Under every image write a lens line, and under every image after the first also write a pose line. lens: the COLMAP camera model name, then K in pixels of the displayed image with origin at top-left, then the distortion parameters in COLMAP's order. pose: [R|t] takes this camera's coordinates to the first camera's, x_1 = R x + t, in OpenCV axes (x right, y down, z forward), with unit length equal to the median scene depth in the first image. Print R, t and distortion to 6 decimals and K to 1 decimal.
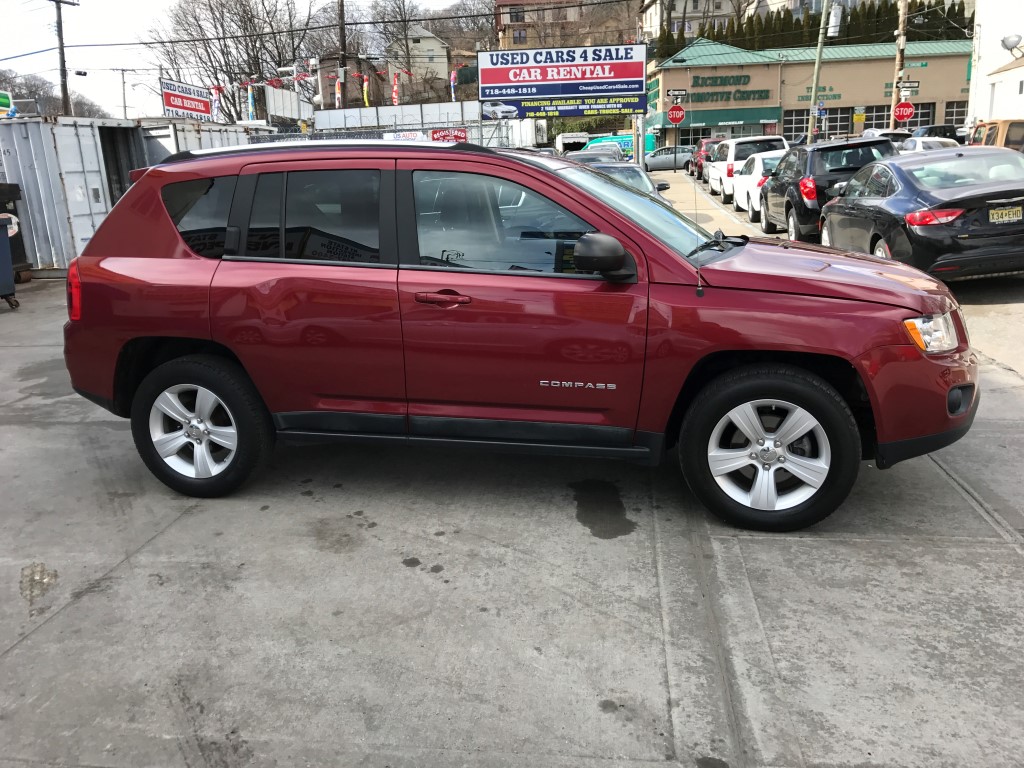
lens RADIAL K [[843.5, 0, 500.9], [0, 843.5, 382.8], [0, 0, 1]] dist [0.014752, -0.005774]
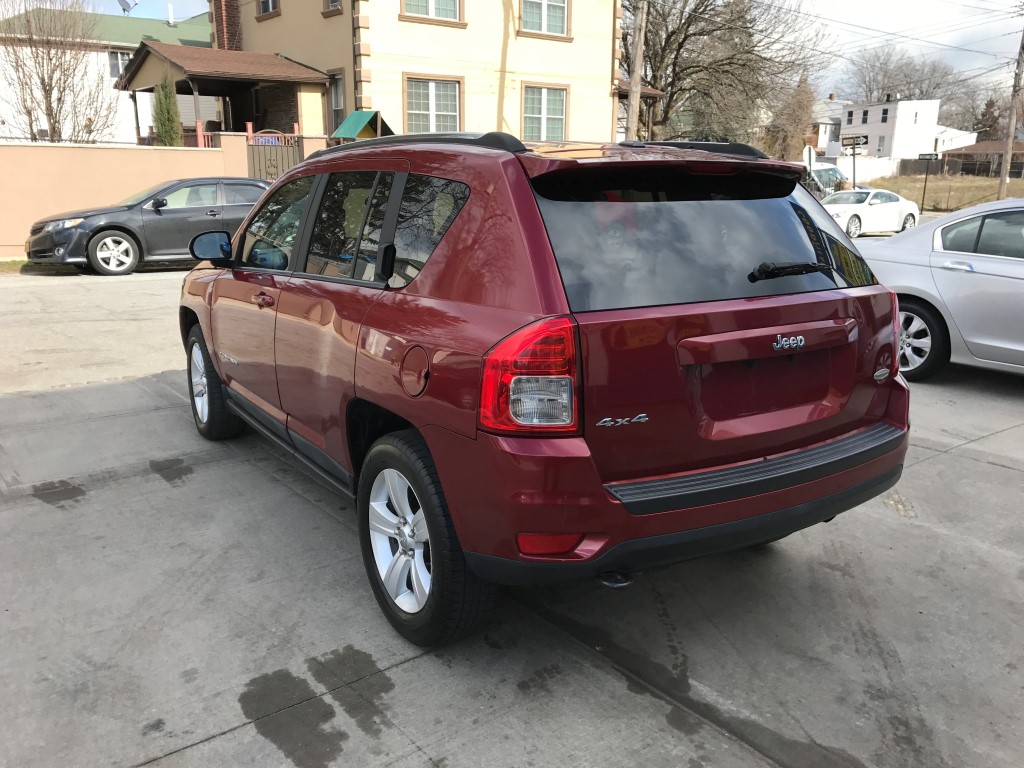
lens RADIAL K [[843.5, 0, 497.3], [0, 843.5, 380.6], [0, 0, 1]] dist [0.014752, -0.005774]
pose [[-0.723640, -0.131319, 0.677570, -0.814576], [0.184229, 0.909359, 0.372997, -0.429541], [-0.665135, 0.394743, -0.633856, 1.827310]]
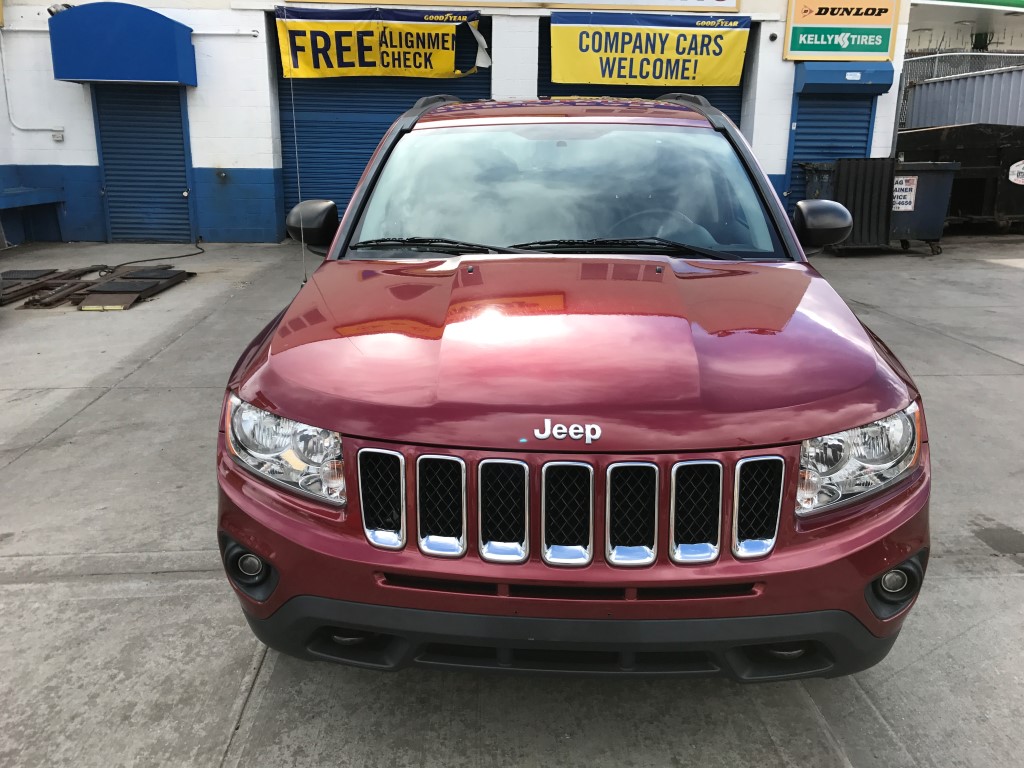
lens RADIAL K [[843.5, 0, 507.8], [0, 843.5, 384.7], [0, 0, 1]] dist [0.014752, -0.005774]
pose [[0.181867, 0.310847, -0.932898, 0.930185], [-0.243624, 0.933385, 0.263515, -0.249844], [0.952666, 0.179352, 0.245482, 0.886886]]
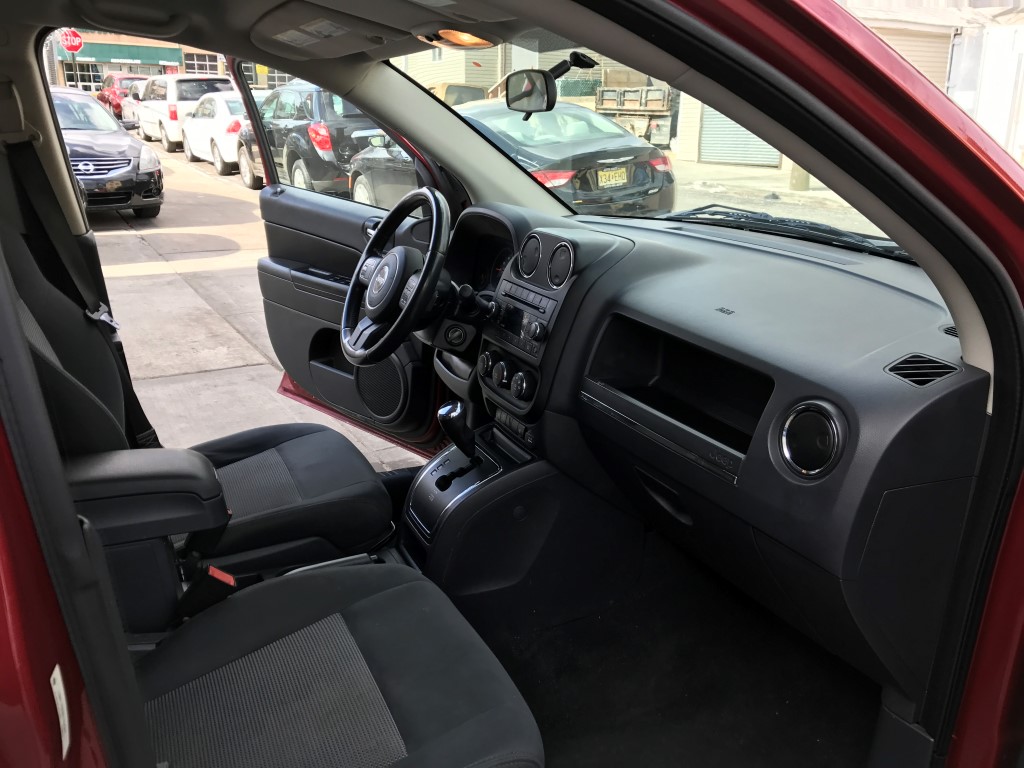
lens RADIAL K [[843.5, 0, 504.7], [0, 843.5, 384.0], [0, 0, 1]] dist [0.014752, -0.005774]
pose [[0.787254, -0.135326, 0.601595, -0.096260], [0.100739, 0.990739, 0.091034, -0.161199], [-0.608344, -0.011063, 0.793597, 0.779965]]
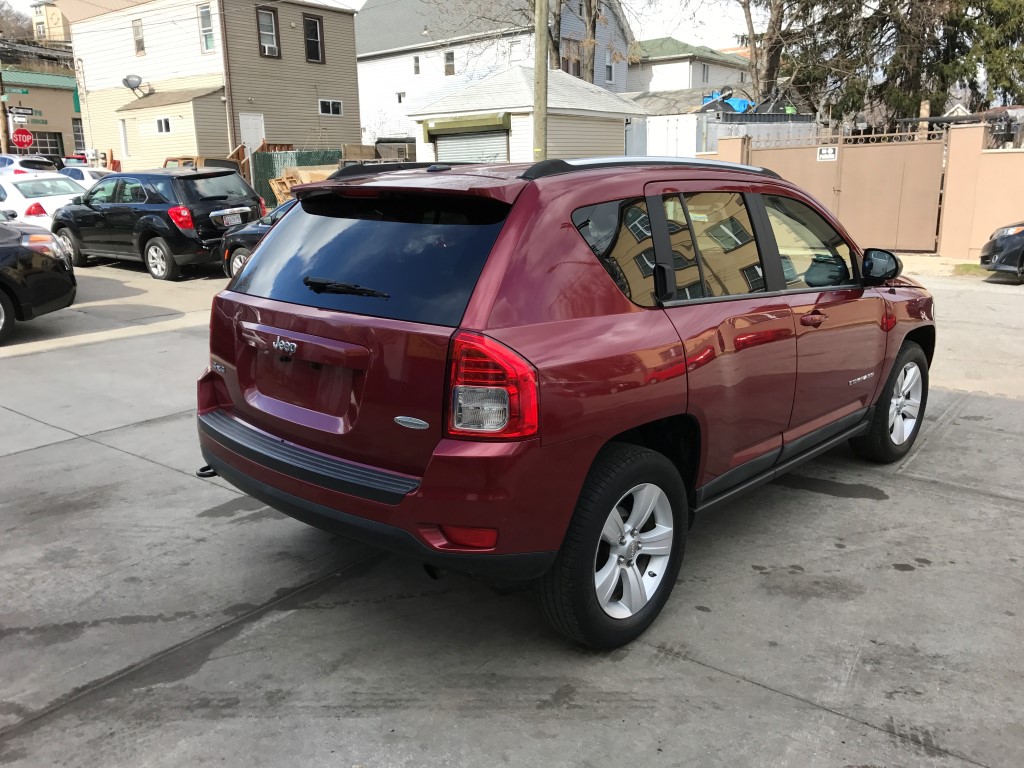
lens RADIAL K [[843.5, 0, 504.0], [0, 843.5, 392.4], [0, 0, 1]] dist [0.014752, -0.005774]
pose [[0.493251, -0.179854, 0.851091, -1.065044], [0.200528, 0.975551, 0.089939, -0.169552], [-0.846459, 0.126305, 0.517257, 0.753997]]
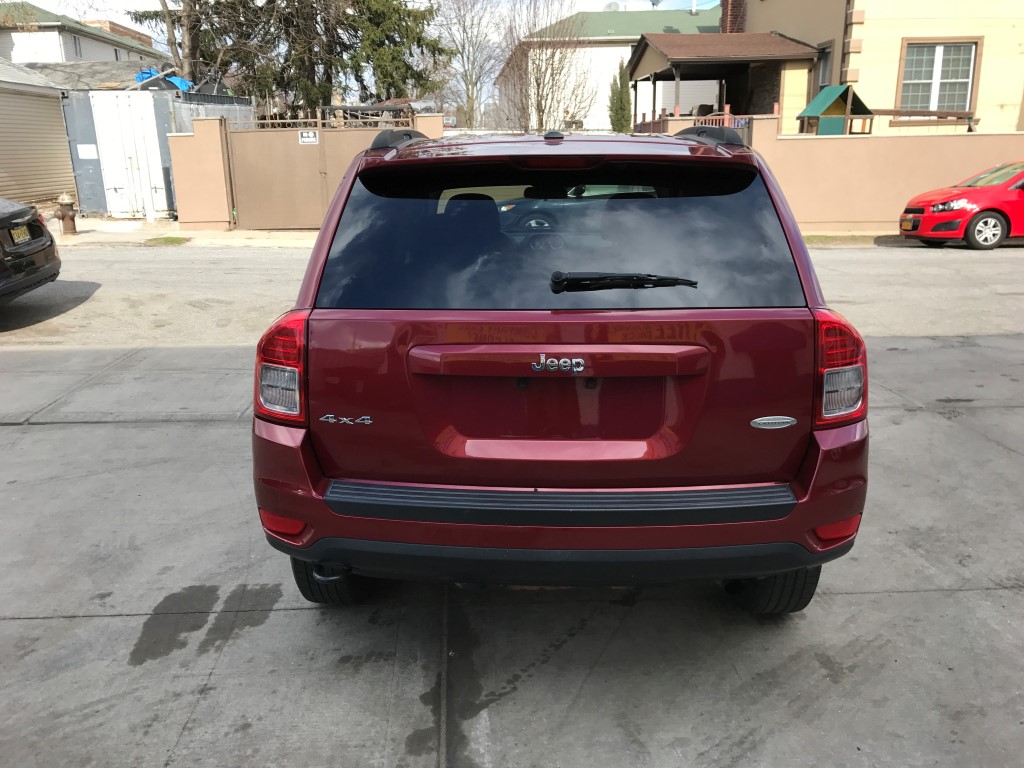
lens RADIAL K [[843.5, 0, 503.2], [0, 843.5, 379.4], [0, 0, 1]] dist [0.014752, -0.005774]
pose [[-0.198191, -0.209773, 0.957453, -1.061281], [0.254691, 0.932254, 0.256972, -0.322121], [-0.946495, 0.294784, -0.131337, 1.383371]]
